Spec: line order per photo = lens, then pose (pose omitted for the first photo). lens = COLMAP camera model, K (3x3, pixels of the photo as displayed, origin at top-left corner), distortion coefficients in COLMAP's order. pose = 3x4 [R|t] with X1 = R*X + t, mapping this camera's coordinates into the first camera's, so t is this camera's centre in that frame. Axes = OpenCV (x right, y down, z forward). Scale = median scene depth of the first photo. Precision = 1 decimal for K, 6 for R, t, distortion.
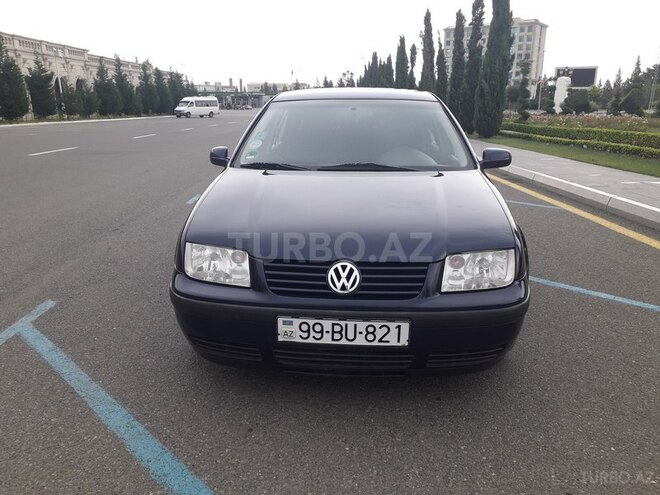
lens RADIAL K [[536.8, 0, 330.0], [0, 536.8, 247.5], [0, 0, 1]] dist [0.077357, -0.108179]
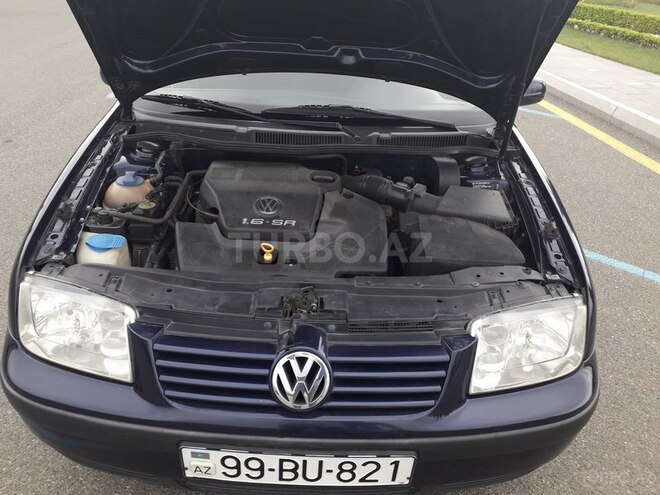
lens RADIAL K [[536.8, 0, 330.0], [0, 536.8, 247.5], [0, 0, 1]] dist [0.077357, -0.108179]
pose [[0.996494, 0.002992, 0.083607, 0.008334], [-0.022987, 0.970689, 0.239237, -0.209491], [-0.080441, -0.240320, 0.967355, 0.492843]]
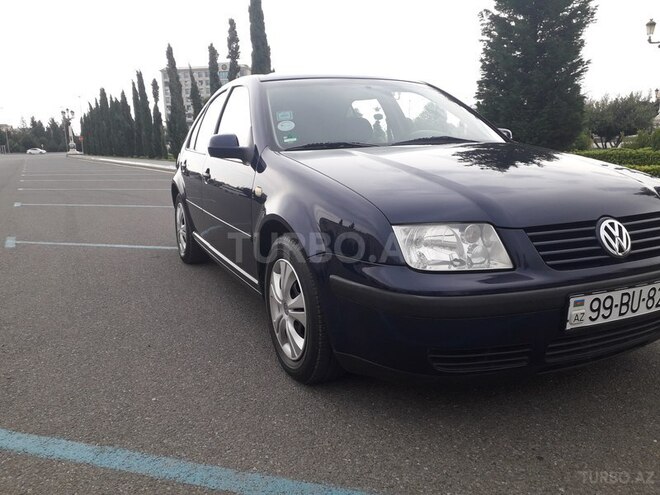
lens RADIAL K [[529.9, 0, 311.3], [0, 529.9, 256.7], [0, 0, 1]] dist [0.020670, -0.013346]
pose [[0.877618, -0.124474, 0.462918, -0.760360], [0.151230, 0.988276, -0.020970, 0.032155], [-0.454880, 0.088411, 0.886153, 0.492792]]
